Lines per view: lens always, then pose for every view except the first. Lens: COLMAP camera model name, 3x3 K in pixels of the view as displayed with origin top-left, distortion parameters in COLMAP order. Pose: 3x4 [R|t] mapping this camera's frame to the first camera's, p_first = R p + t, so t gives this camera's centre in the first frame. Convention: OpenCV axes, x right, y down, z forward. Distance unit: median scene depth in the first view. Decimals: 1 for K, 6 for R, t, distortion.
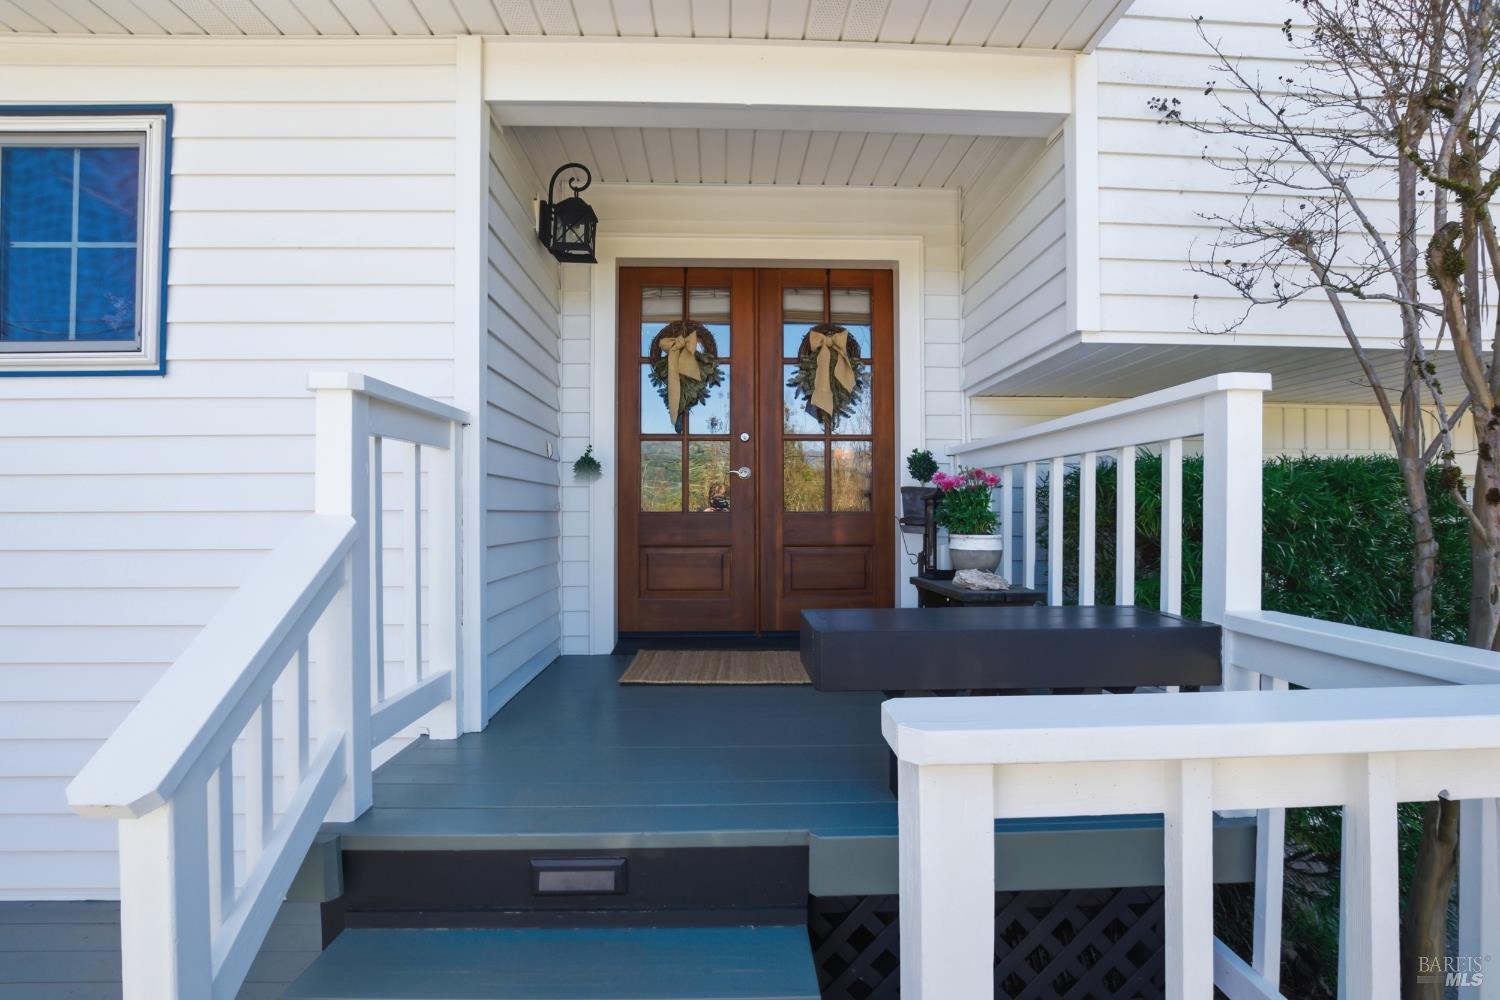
lens RADIAL K [[700.7, 0, 757.6], [0, 700.7, 501.5], [0, 0, 1]] dist [-0.018981, -0.000464]
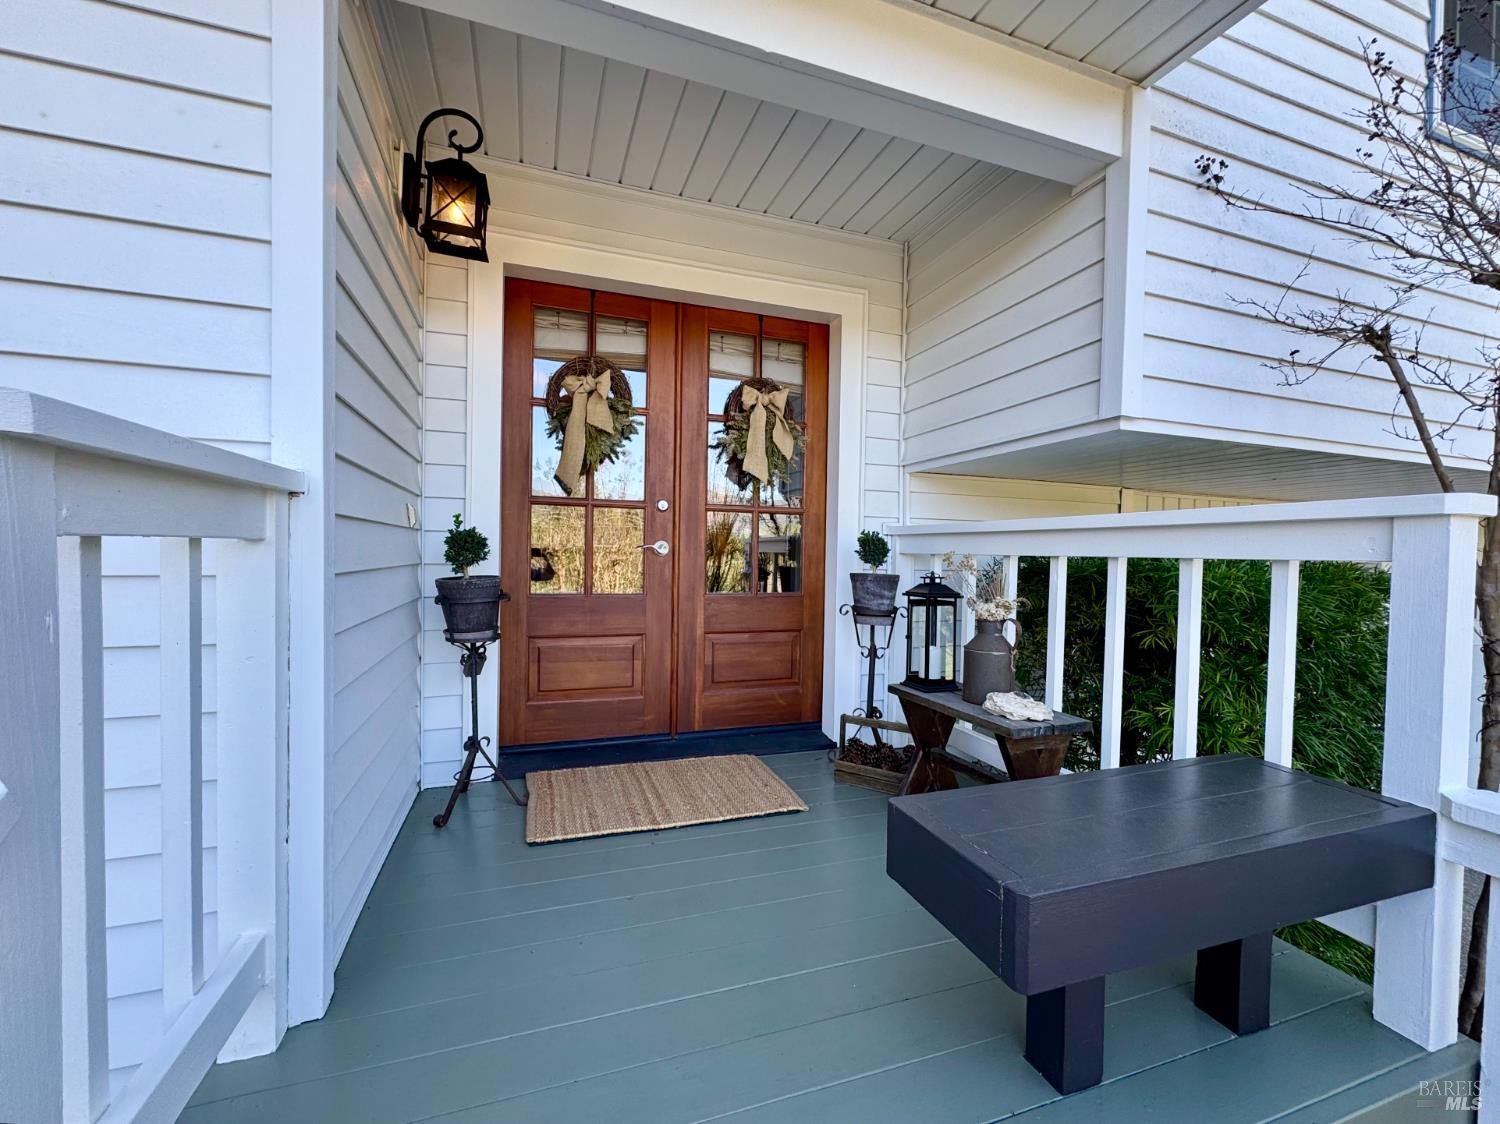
lens RADIAL K [[623.9, 0, 753.4], [0, 623.9, 563.2], [0, 0, 1]] dist [0.002029, 0.000901]
pose [[0.956762, 0.014872, 0.290491, -0.152973], [-0.025276, 0.999165, 0.032098, -0.058002], [-0.289771, -0.038053, 0.956339, 0.294526]]
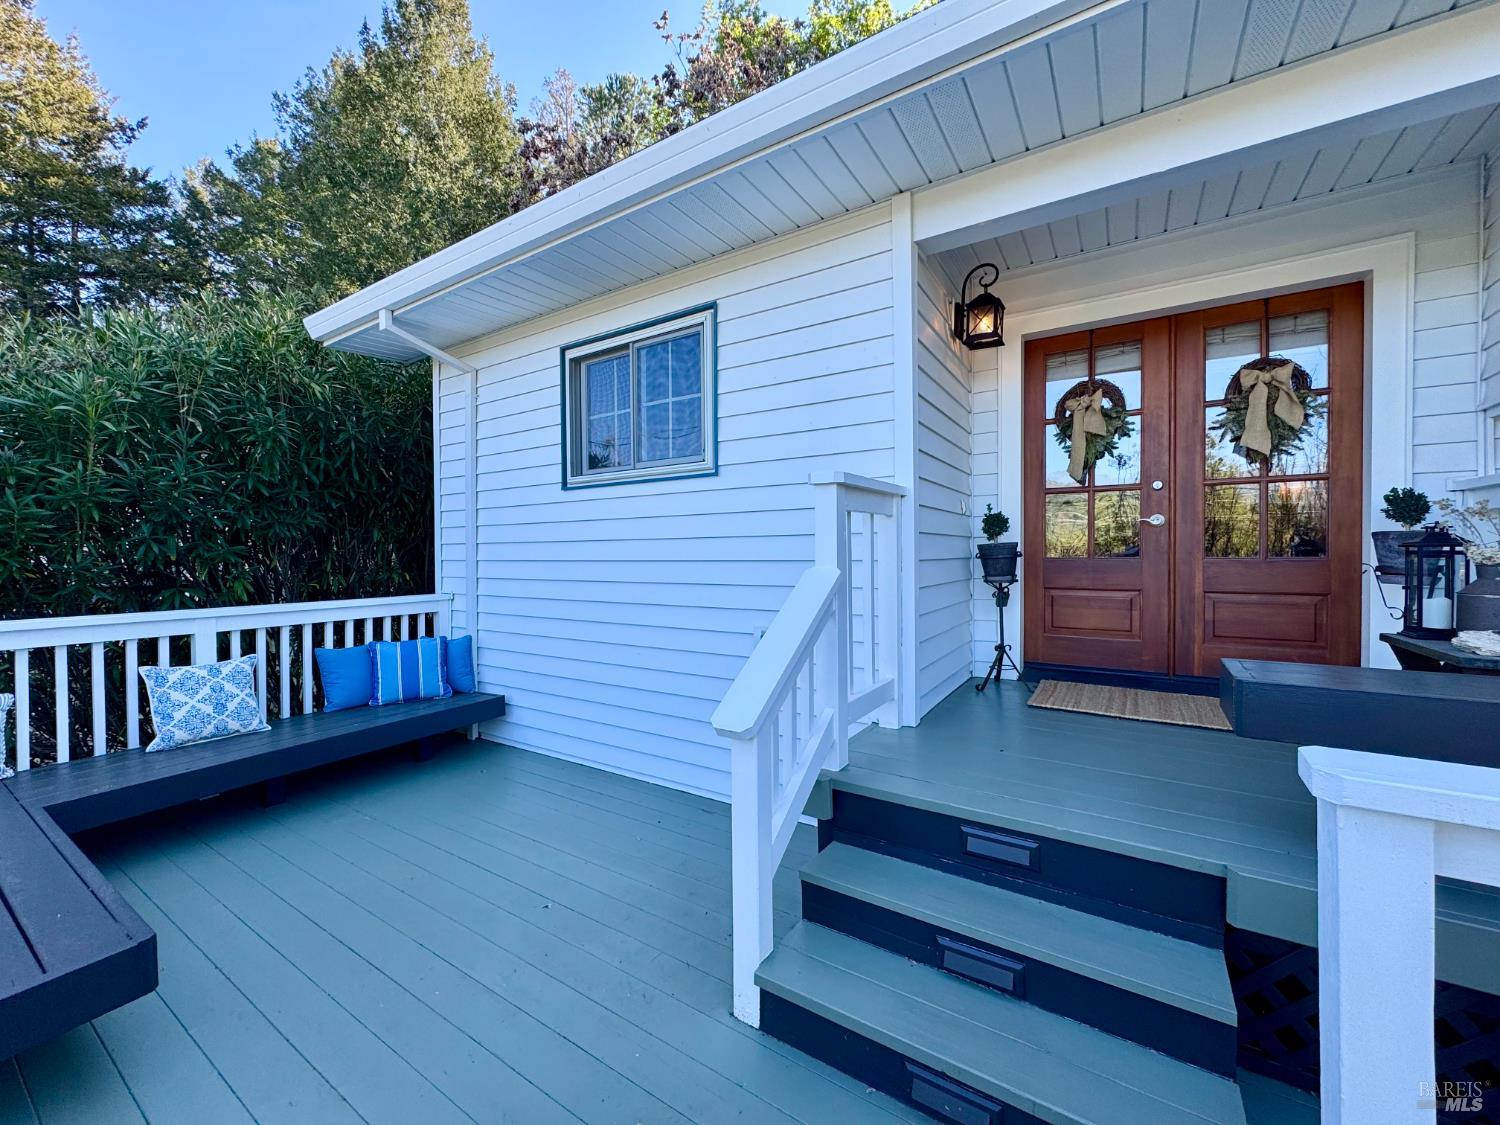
lens RADIAL K [[623.9, 0, 738.0], [0, 623.9, 561.6], [0, 0, 1]] dist [0.002029, 0.000901]
pose [[0.818202, 0.004763, -0.574911, 0.005996], [0.015297, 0.999431, 0.030050, -0.019735], [0.574727, -0.033381, 0.817664, -0.118990]]
